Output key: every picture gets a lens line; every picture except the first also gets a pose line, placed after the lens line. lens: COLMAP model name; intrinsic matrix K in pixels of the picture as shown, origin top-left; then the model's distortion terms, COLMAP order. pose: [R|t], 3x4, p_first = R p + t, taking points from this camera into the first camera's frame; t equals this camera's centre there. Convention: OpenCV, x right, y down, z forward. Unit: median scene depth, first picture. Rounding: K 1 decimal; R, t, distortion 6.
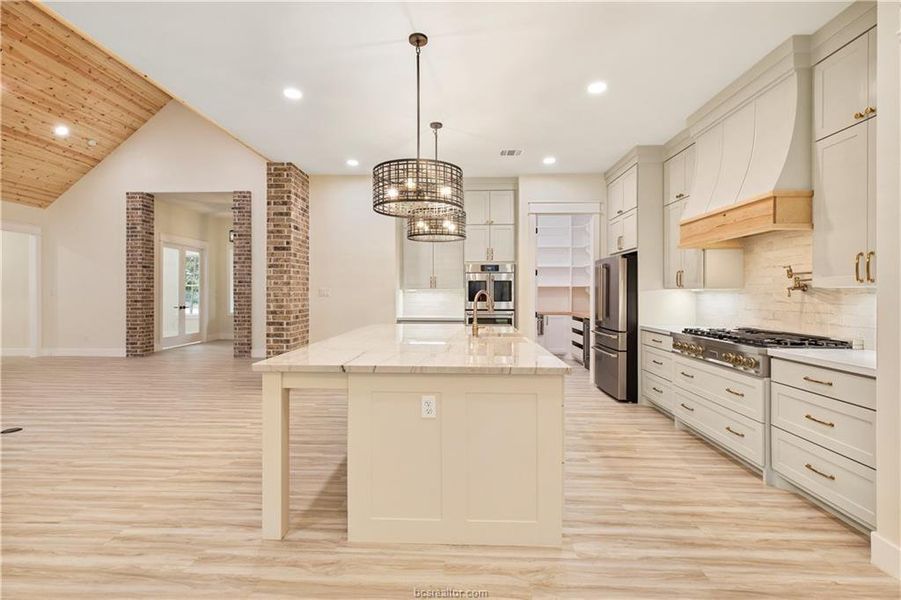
lens RADIAL K [[409.8, 0, 450.7], [0, 409.8, 289.9], [0, 0, 1]] dist [0.003514, 0.000402]
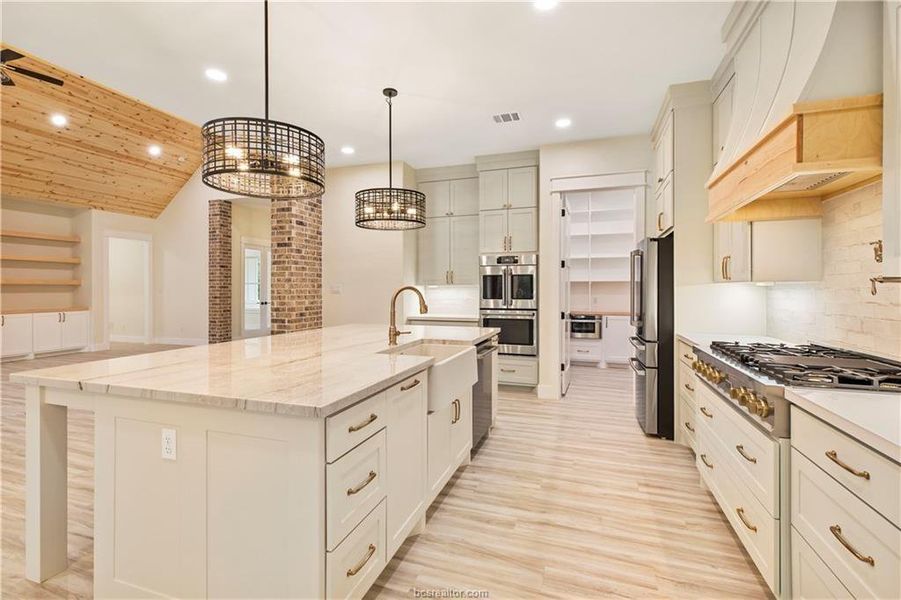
lens RADIAL K [[409.9, 0, 451.6], [0, 409.9, 286.6], [0, 0, 1]] dist [0.003056, 0.000126]
pose [[0.959135, -0.004584, -0.282910, 0.266796], [0.004886, 0.999988, 0.000363, 0.001442], [0.282905, -0.001730, 0.959146, 0.179442]]
